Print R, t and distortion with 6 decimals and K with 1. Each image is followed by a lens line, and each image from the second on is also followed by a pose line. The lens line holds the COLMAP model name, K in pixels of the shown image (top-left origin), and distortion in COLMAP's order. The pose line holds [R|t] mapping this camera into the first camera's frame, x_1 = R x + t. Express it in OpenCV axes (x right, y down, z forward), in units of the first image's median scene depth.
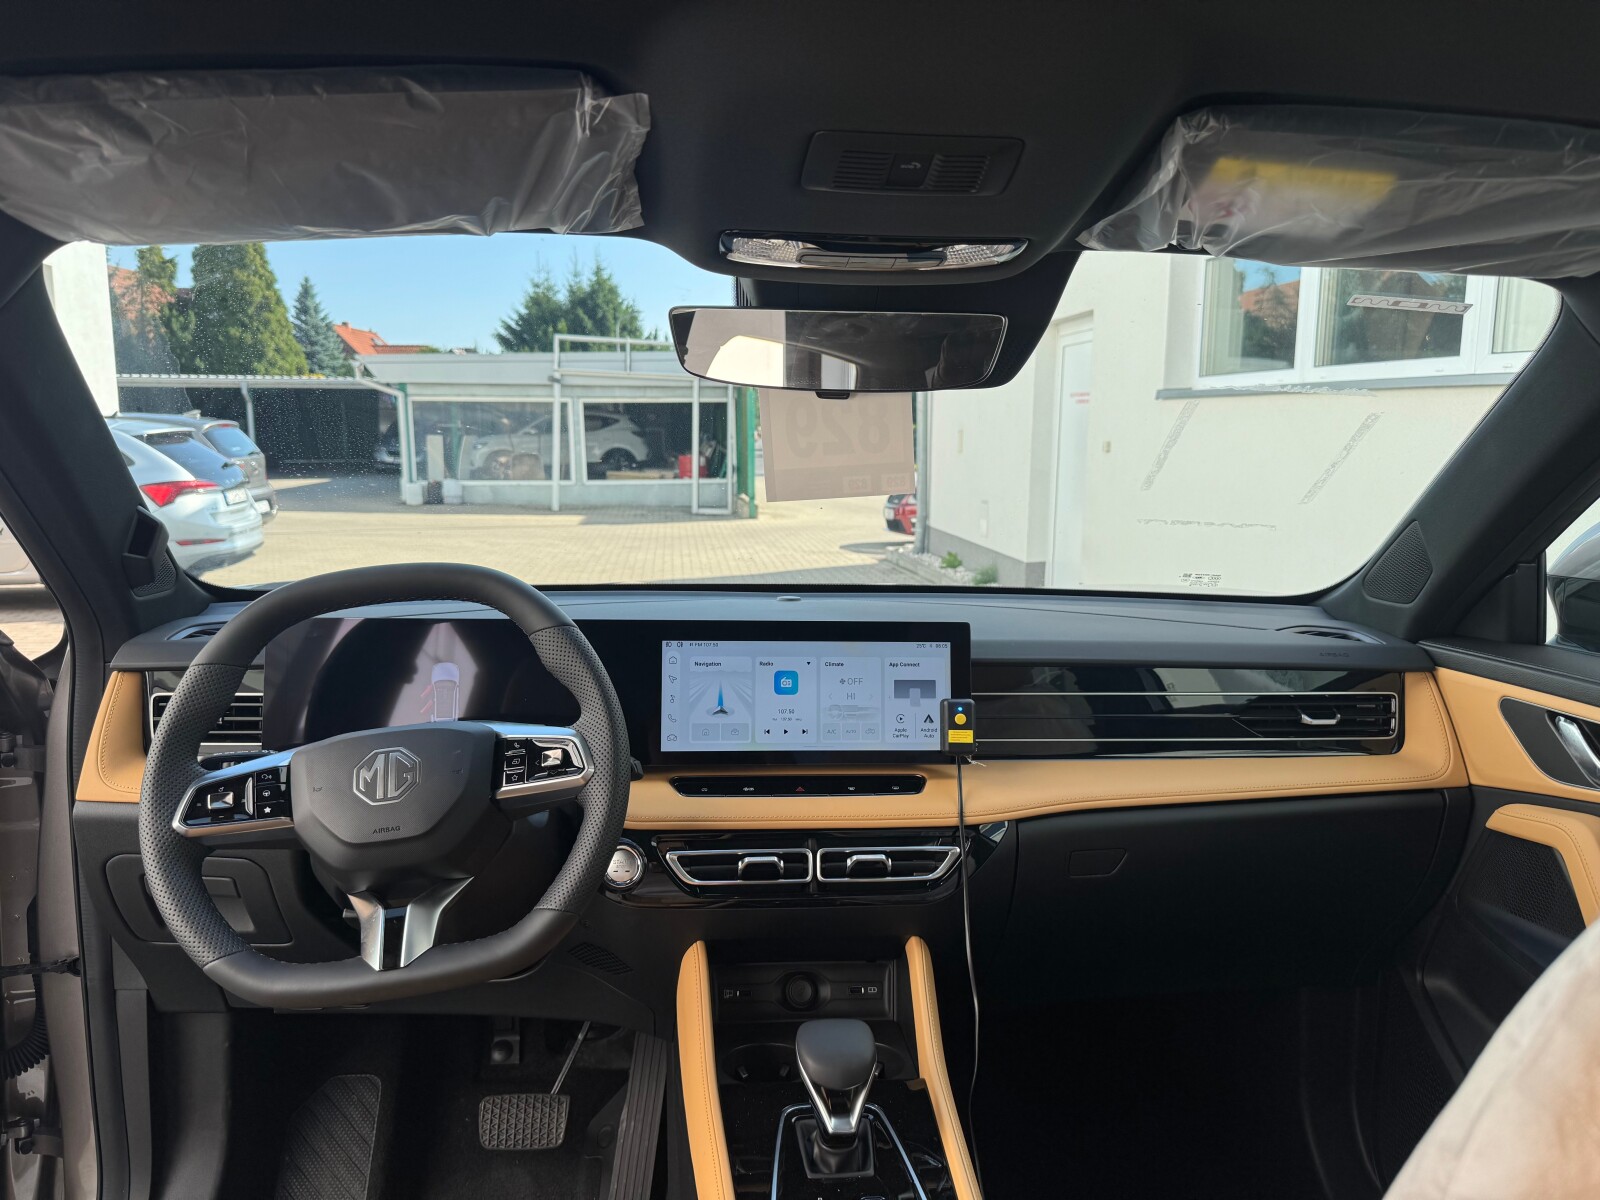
lens RADIAL K [[1143.1, 0, 789.0], [0, 1143.1, 595.7], [0, 0, 1]] dist [0.094713, -0.135229]
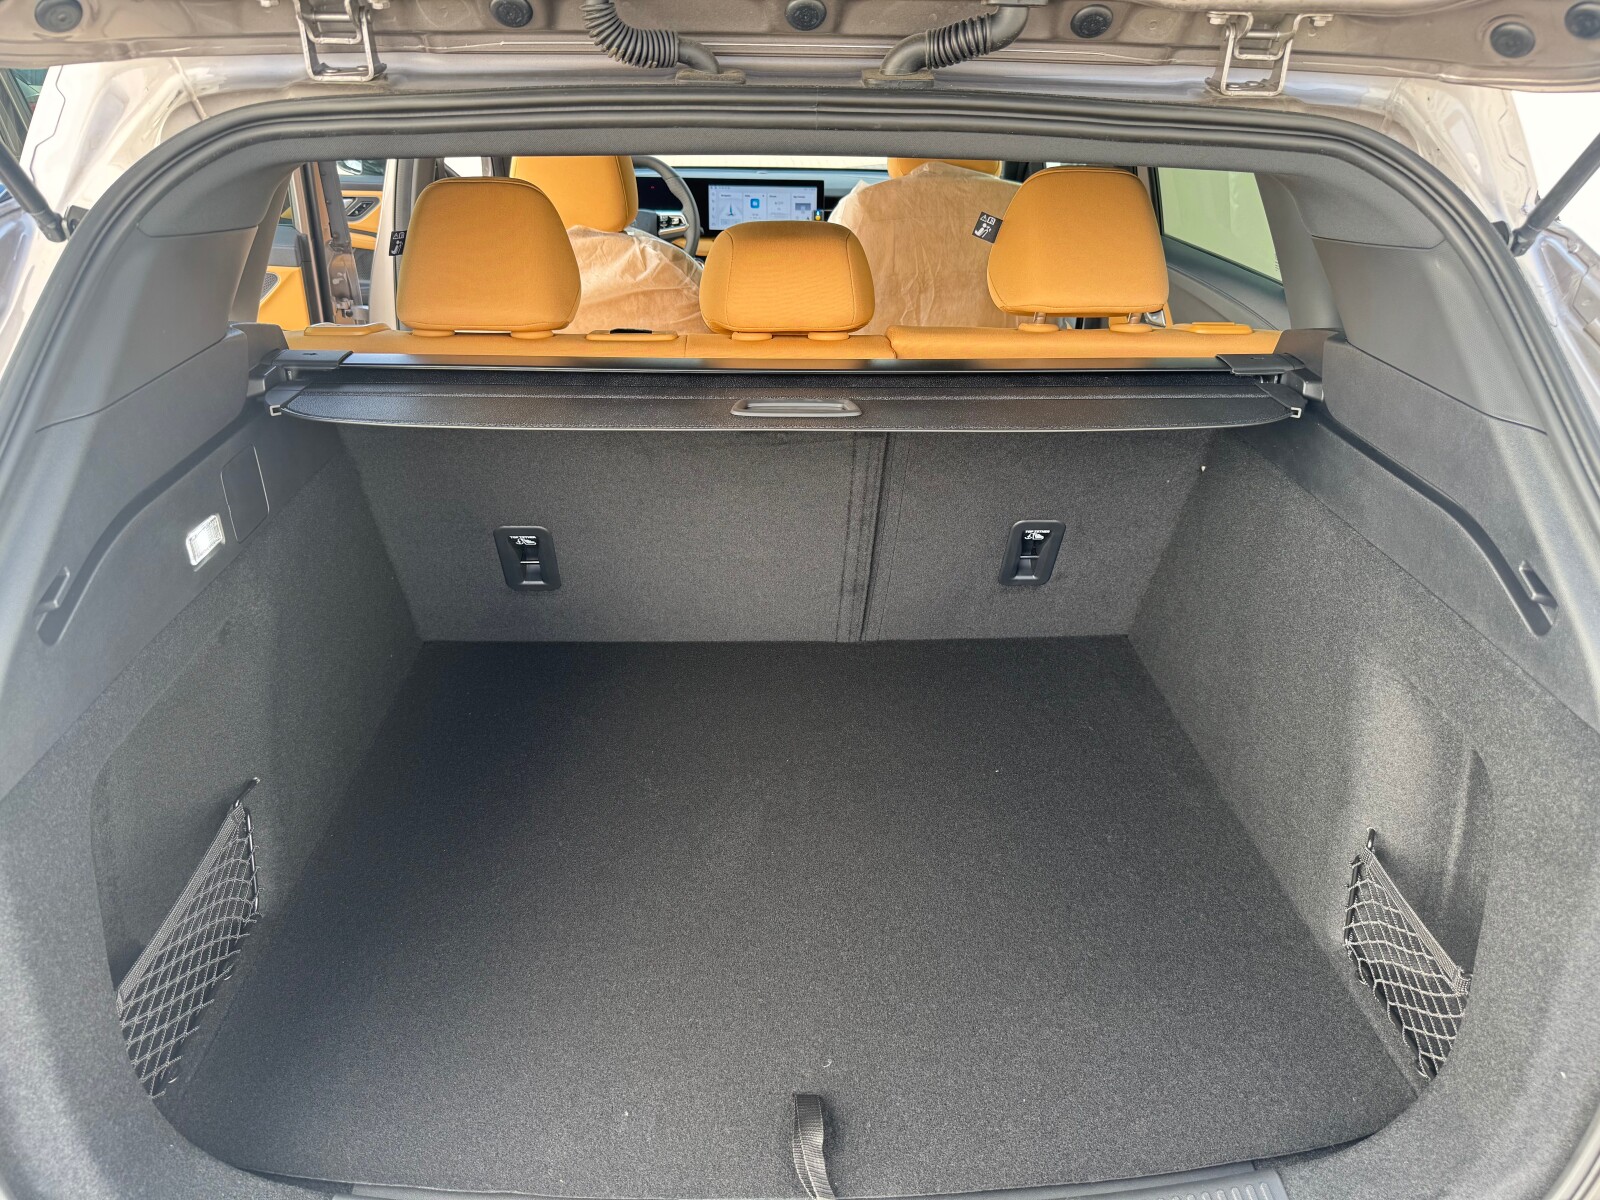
lens RADIAL K [[1162.6, 0, 800.0], [0, 1162.6, 600.0], [0, 0, 1]] dist [-0.003009, -0.007125]
pose [[0.998753, 0.028274, -0.041141, 0.243043], [-0.011633, 0.933266, 0.358998, -0.035930], [0.048546, -0.358072, 0.932431, -1.884526]]
